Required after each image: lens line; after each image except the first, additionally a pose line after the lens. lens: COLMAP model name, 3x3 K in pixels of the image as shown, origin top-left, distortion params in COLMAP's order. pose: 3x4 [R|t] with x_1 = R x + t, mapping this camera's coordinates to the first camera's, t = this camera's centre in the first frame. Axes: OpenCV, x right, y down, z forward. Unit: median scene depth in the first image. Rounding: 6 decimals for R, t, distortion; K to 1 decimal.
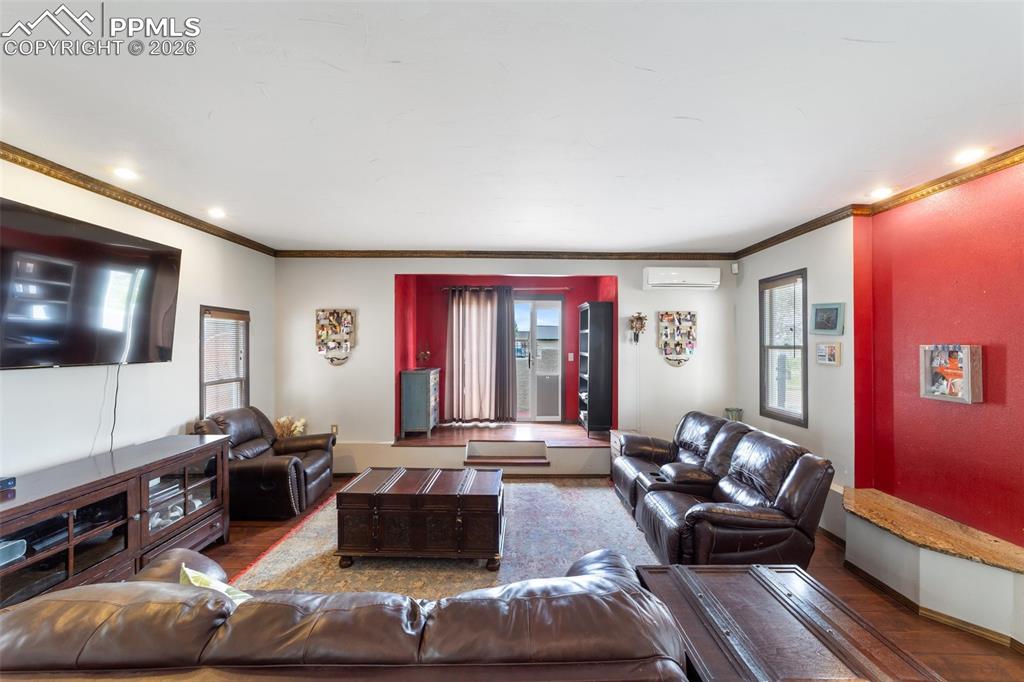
lens RADIAL K [[395.0, 0, 511.1], [0, 395.0, 346.3], [0, 0, 1]] dist [-0.019285, 0.008263]
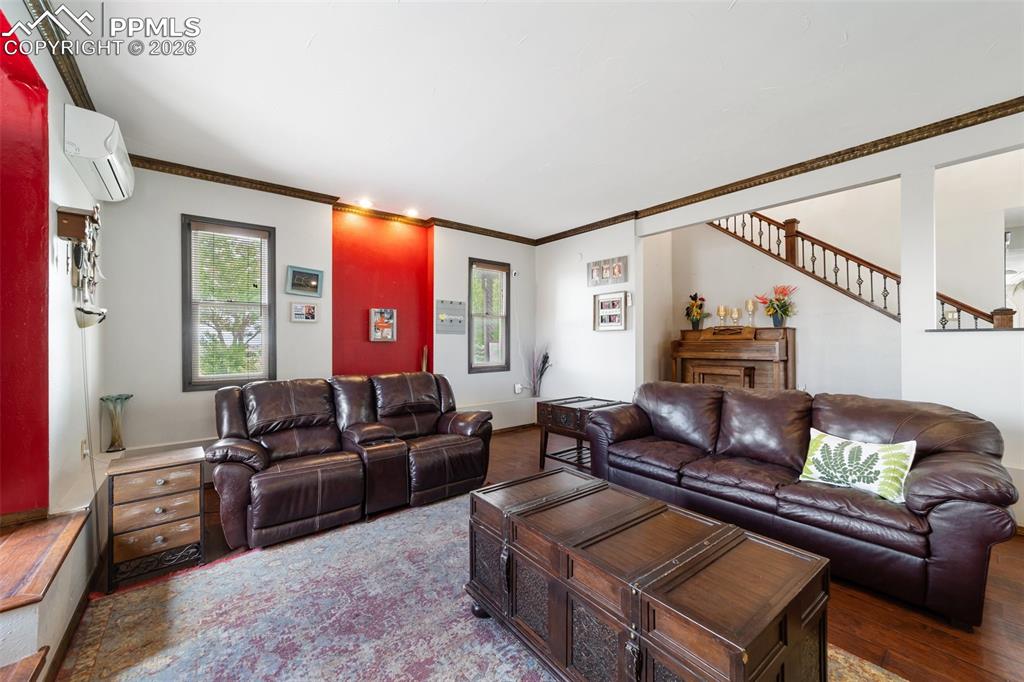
lens RADIAL K [[398.5, 0, 515.1], [0, 398.5, 336.2], [0, 0, 1]] dist [0.000218, 0.000521]
pose [[-0.618693, 0.007038, 0.785601, -0.344280], [0.005553, 0.999974, -0.004586, 0.069599], [-0.785613, 0.001525, -0.618716, 0.895432]]
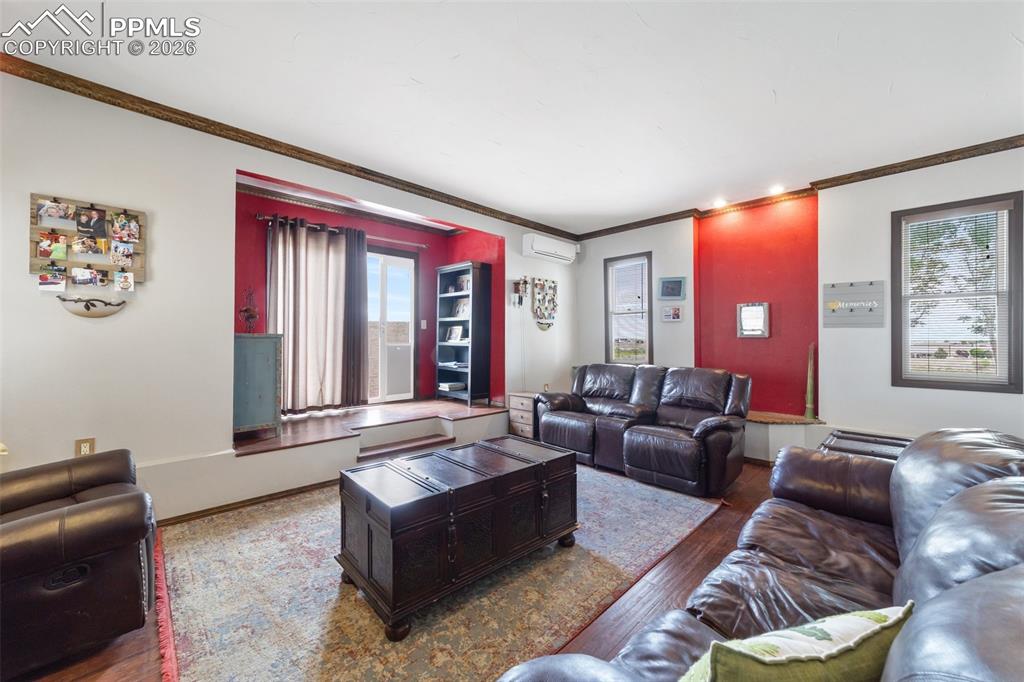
lens RADIAL K [[398.5, 0, 515.1], [0, 398.5, 336.2], [0, 0, 1]] dist [0.000218, 0.000521]
pose [[0.716898, 0.003326, 0.697171, -0.413556], [0.003924, 0.999954, -0.008806, 0.078632], [-0.697167, 0.009049, 0.716851, 0.274194]]
